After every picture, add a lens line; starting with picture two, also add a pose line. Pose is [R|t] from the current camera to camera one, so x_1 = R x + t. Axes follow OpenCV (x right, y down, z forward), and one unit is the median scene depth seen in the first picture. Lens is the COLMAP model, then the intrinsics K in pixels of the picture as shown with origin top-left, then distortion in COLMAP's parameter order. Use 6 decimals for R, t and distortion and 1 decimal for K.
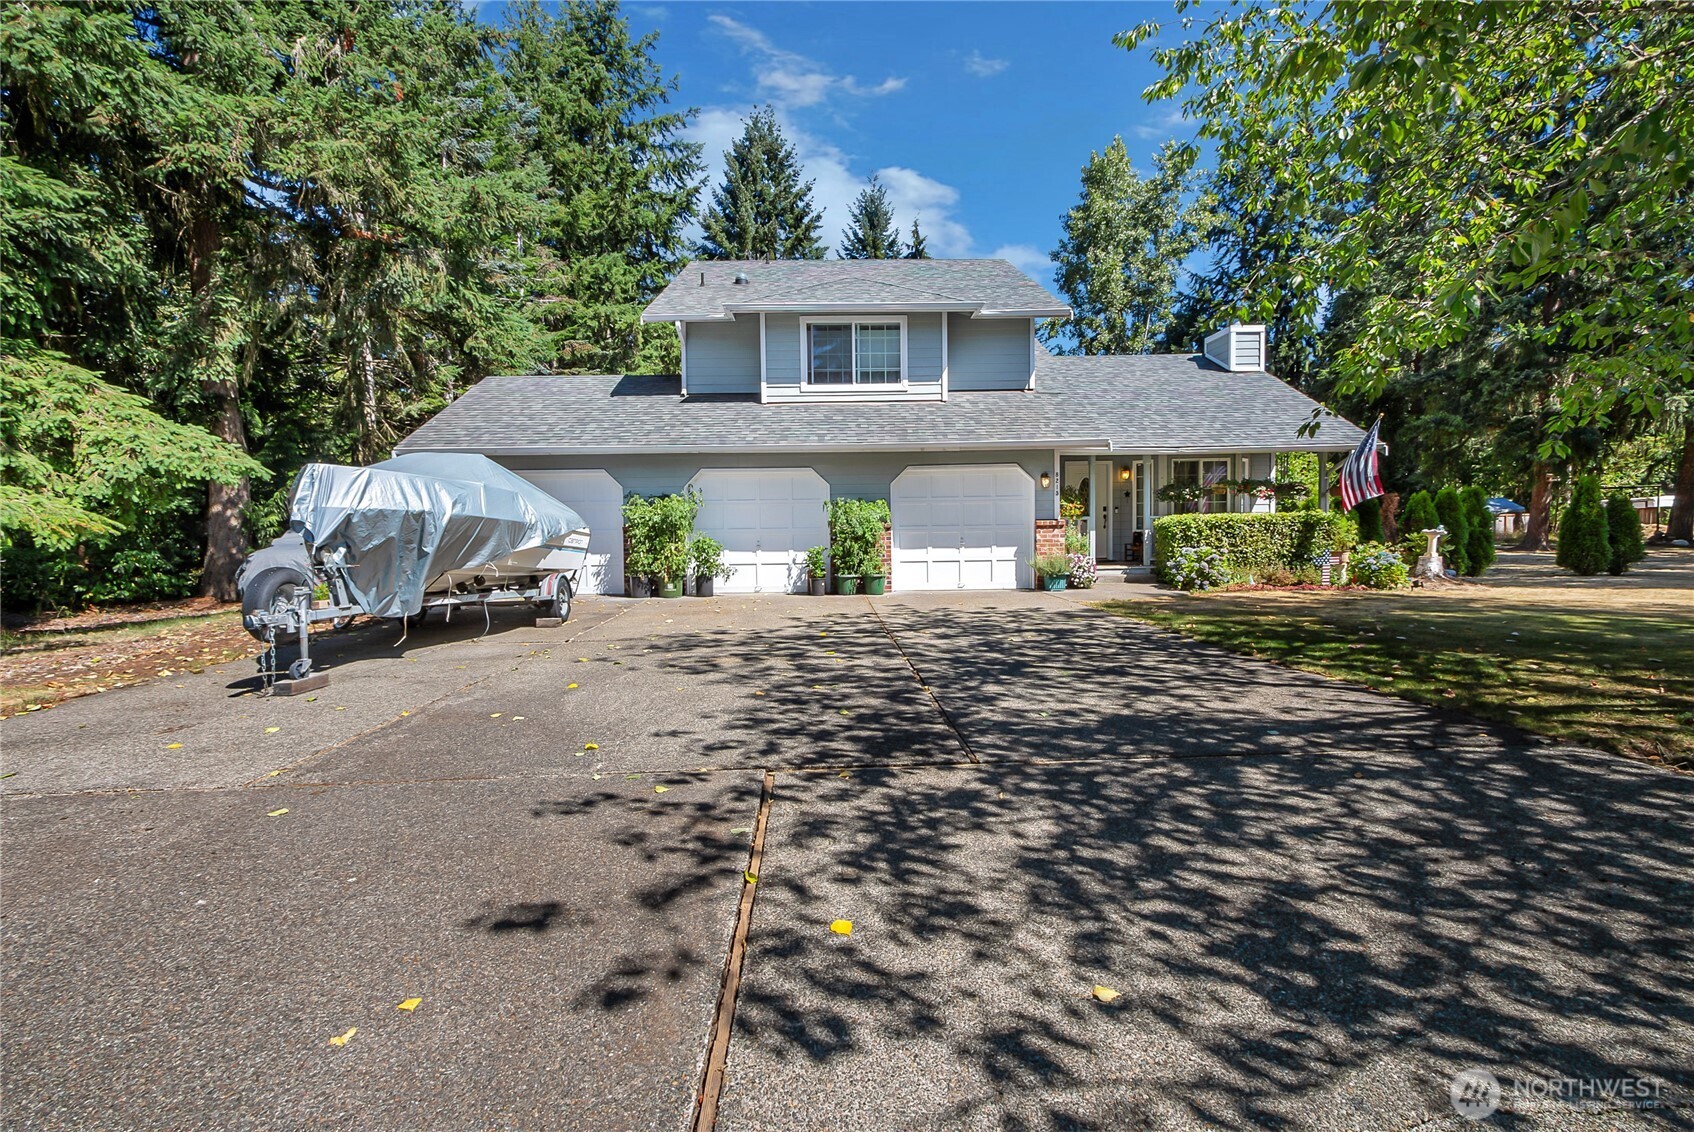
lens RADIAL K [[798.1, 0, 833.5], [0, 798.1, 554.3], [0, 0, 1]] dist [0.000510, 0.000515]
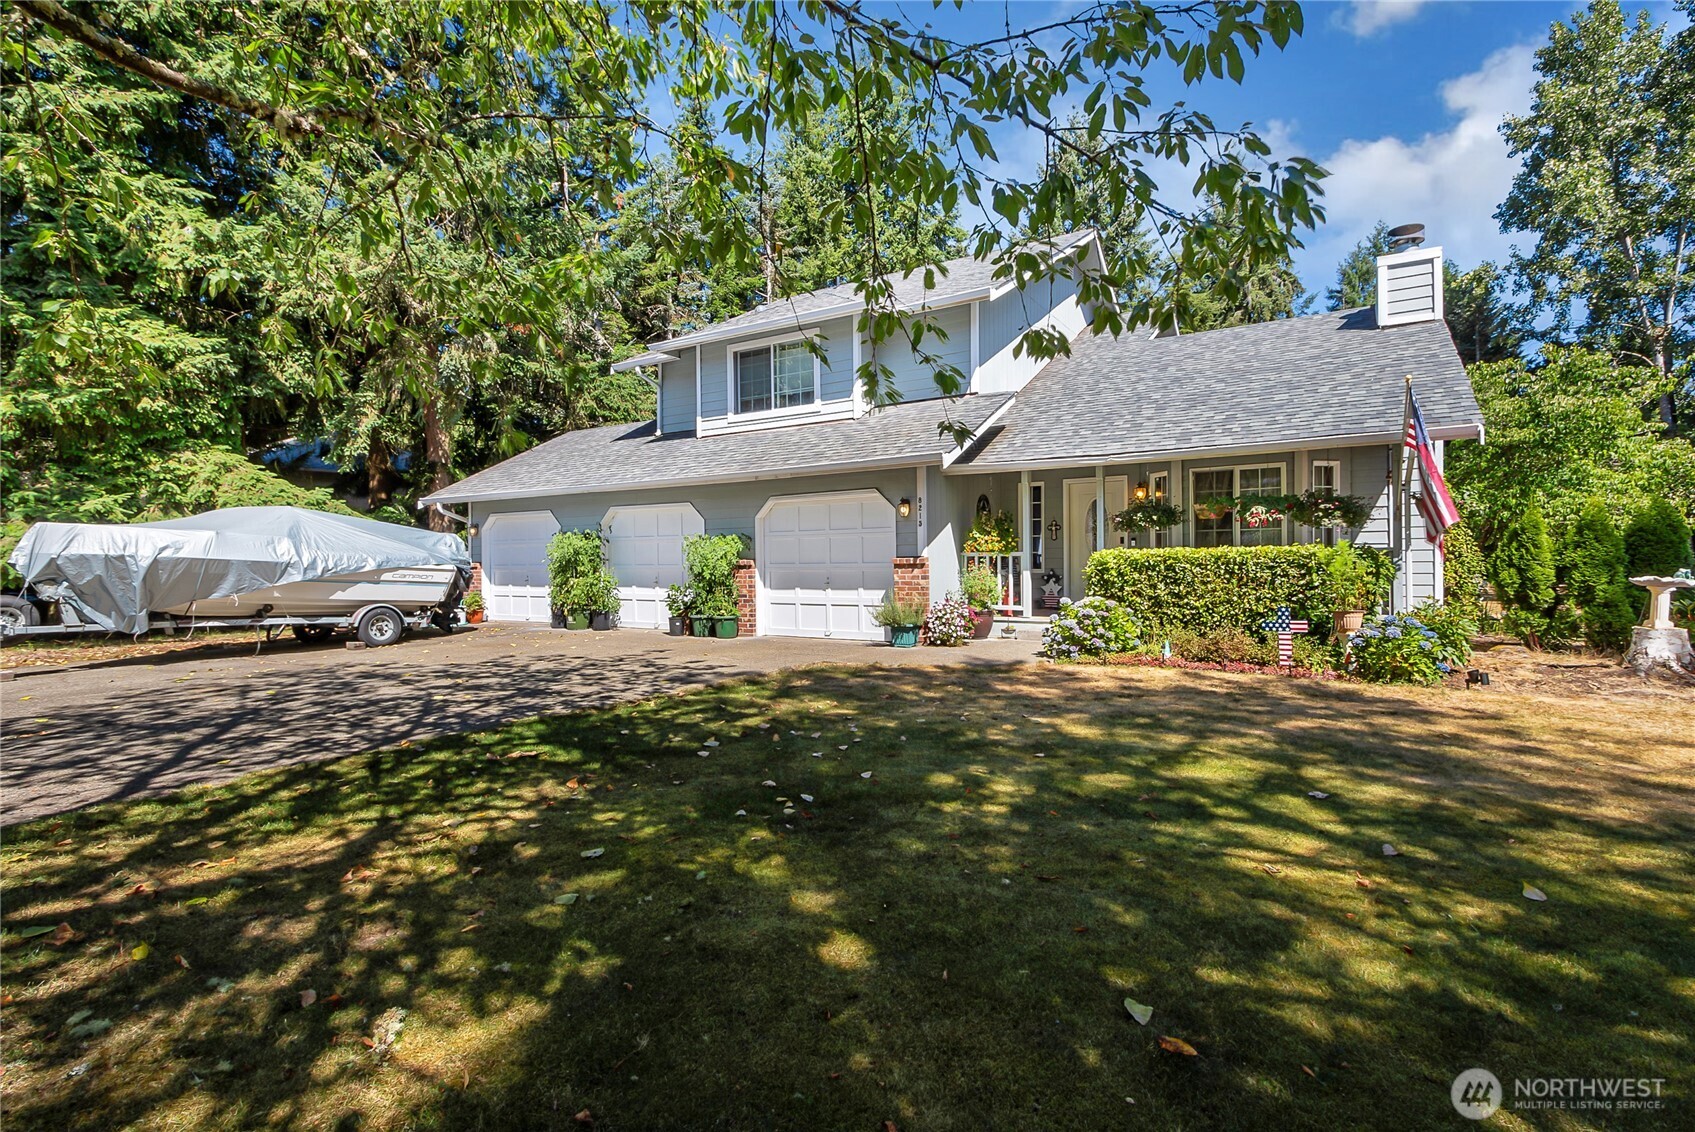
lens RADIAL K [[798.6, 0, 834.0], [0, 798.6, 554.3], [0, 0, 1]] dist [0.000510, 0.000515]
pose [[0.834961, 0.001945, -0.550306, 0.602683], [-0.019869, 0.999448, -0.026615, -0.021544], [0.549951, 0.033156, 0.834539, 0.269622]]
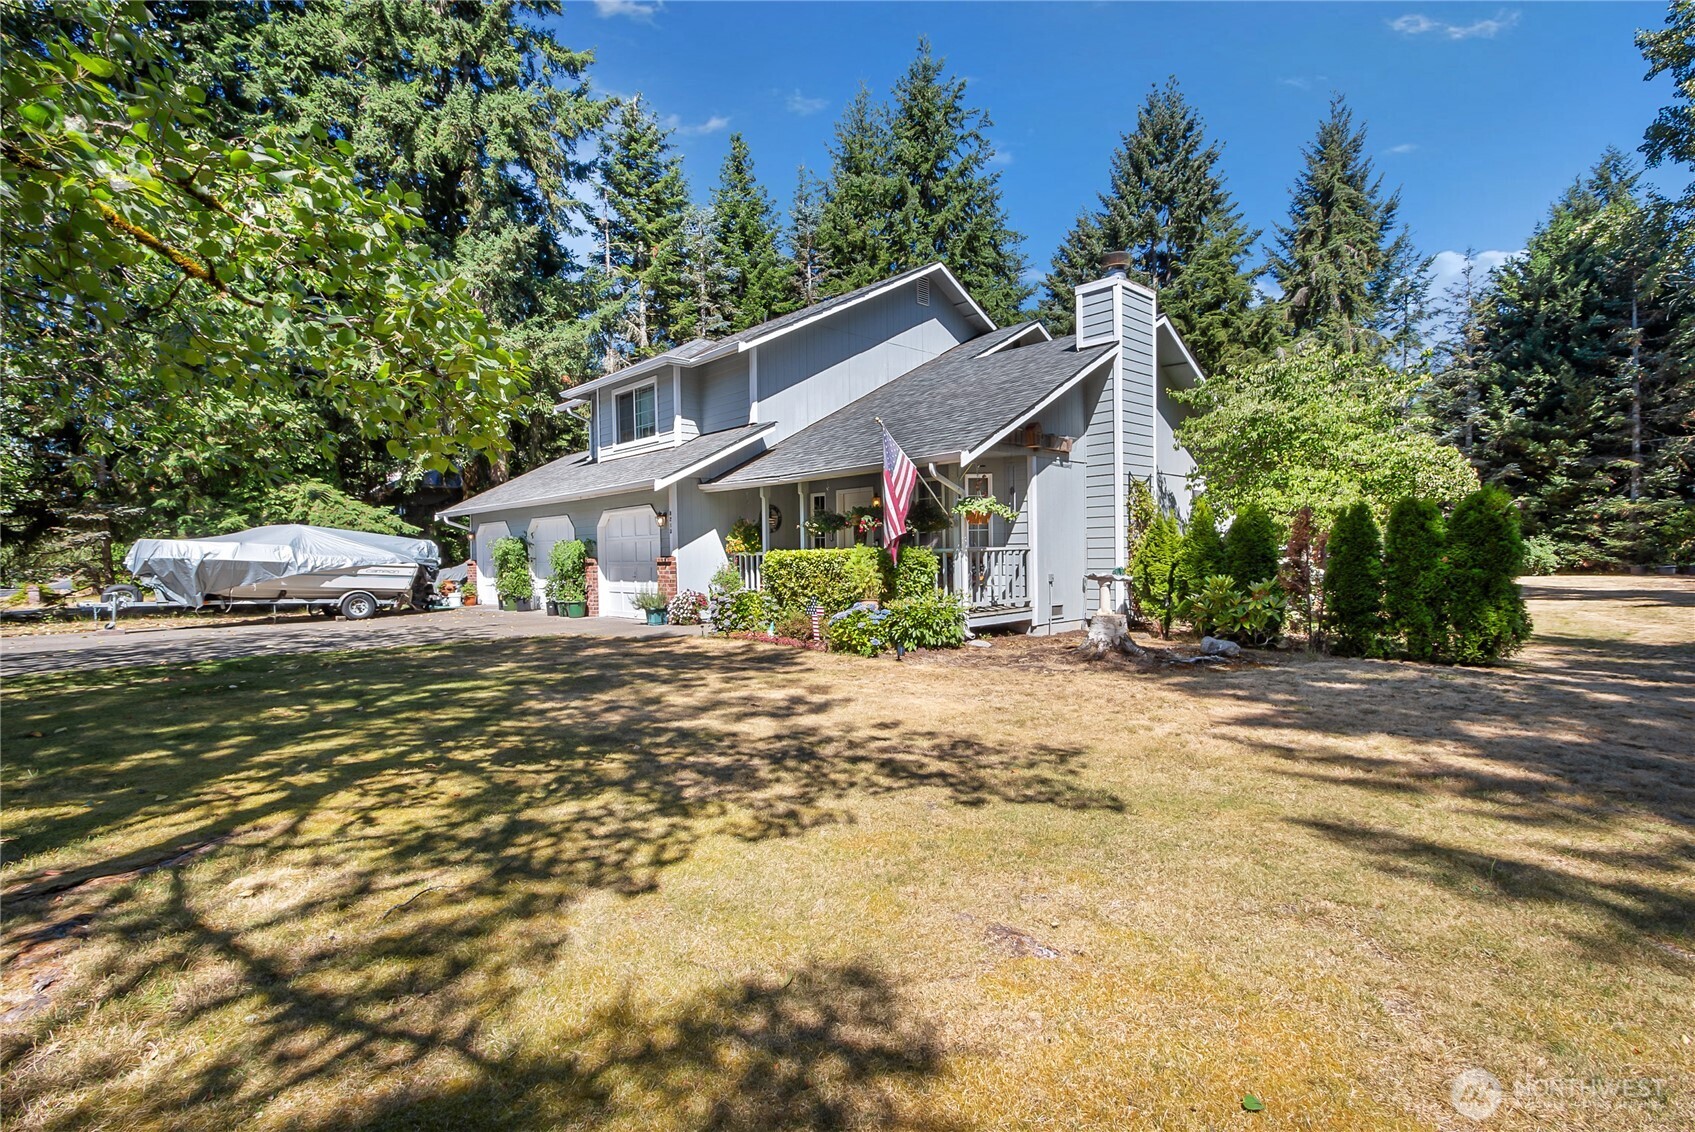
lens RADIAL K [[795.8, 0, 830.3], [0, 795.8, 556.4], [0, 0, 1]] dist [0.000354, 0.000108]
pose [[0.666239, 0.005258, -0.745720, 1.108700], [-0.017842, 0.999801, -0.008891, -0.035898], [0.745525, 0.019229, 0.666201, 0.434771]]
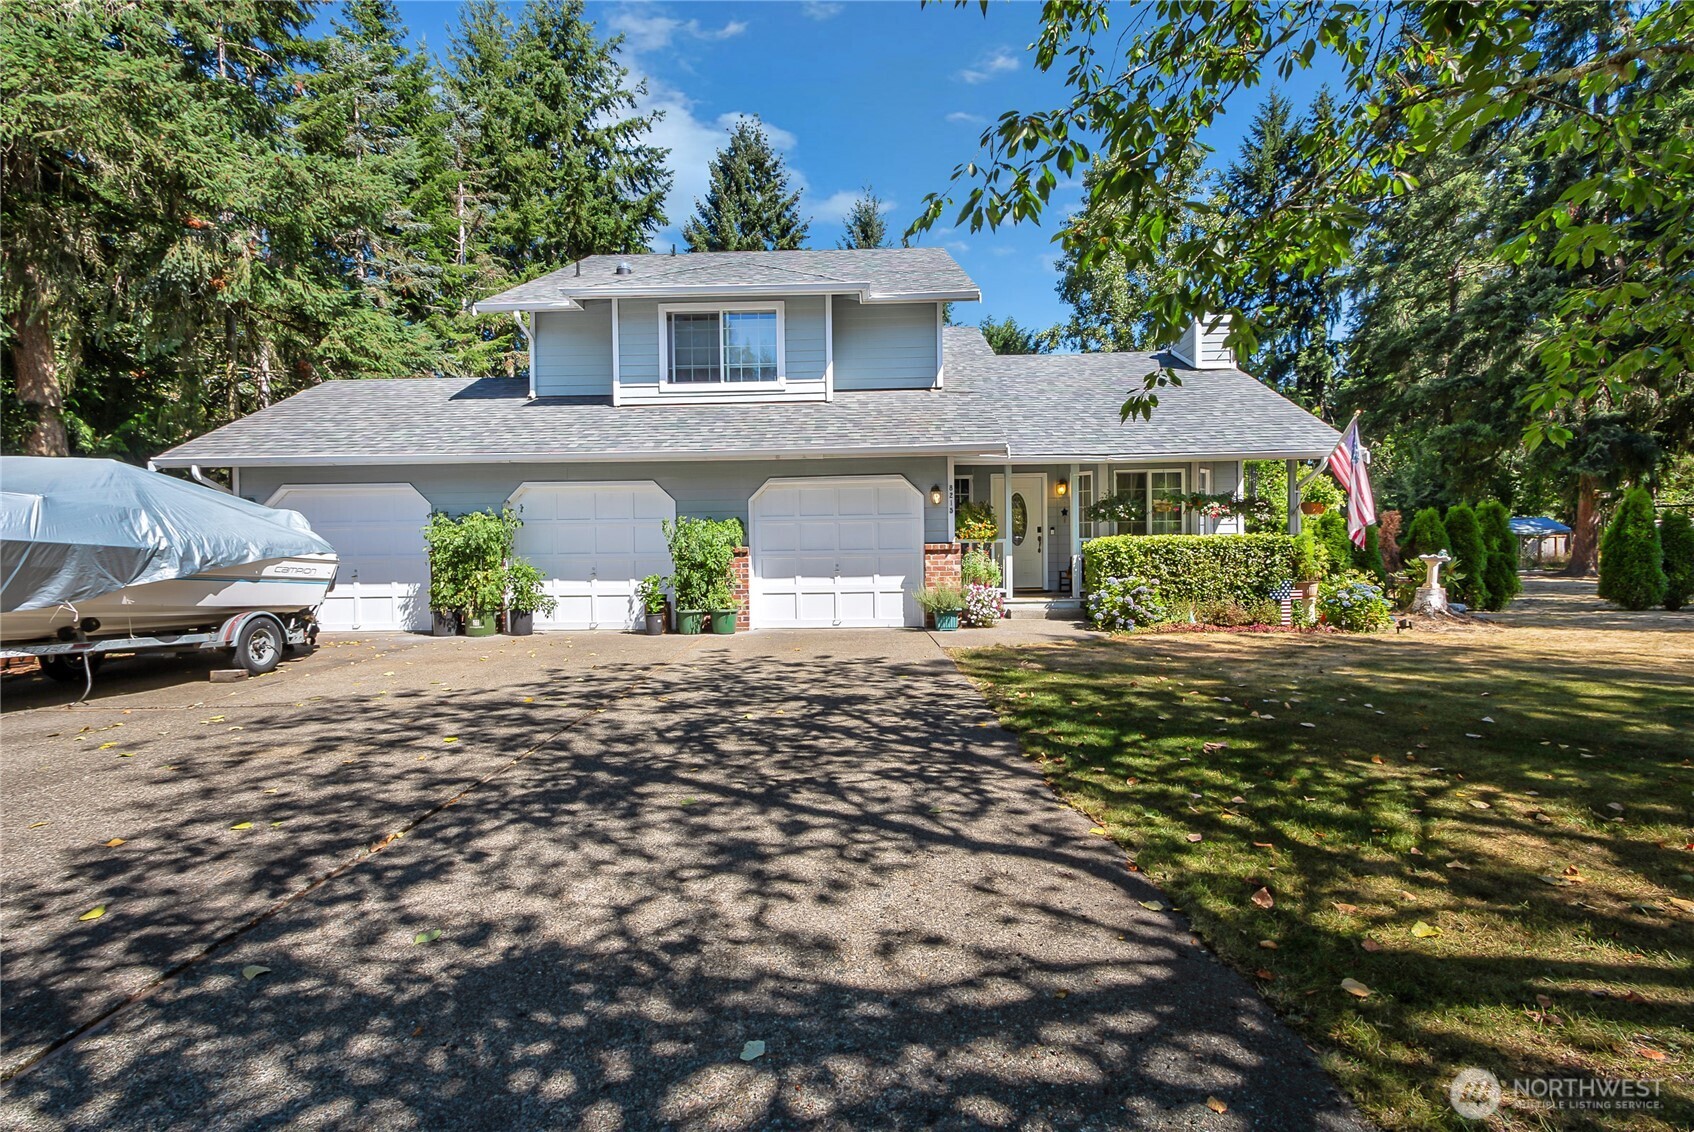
lens RADIAL K [[795.3, 0, 829.8], [0, 795.3, 556.4], [0, 0, 1]] dist [0.000354, 0.000108]
pose [[0.998887, 0.001319, -0.047147, 0.181206], [-0.002415, 0.999728, -0.023184, -0.009561], [0.047104, 0.023272, 0.998619, 0.167912]]
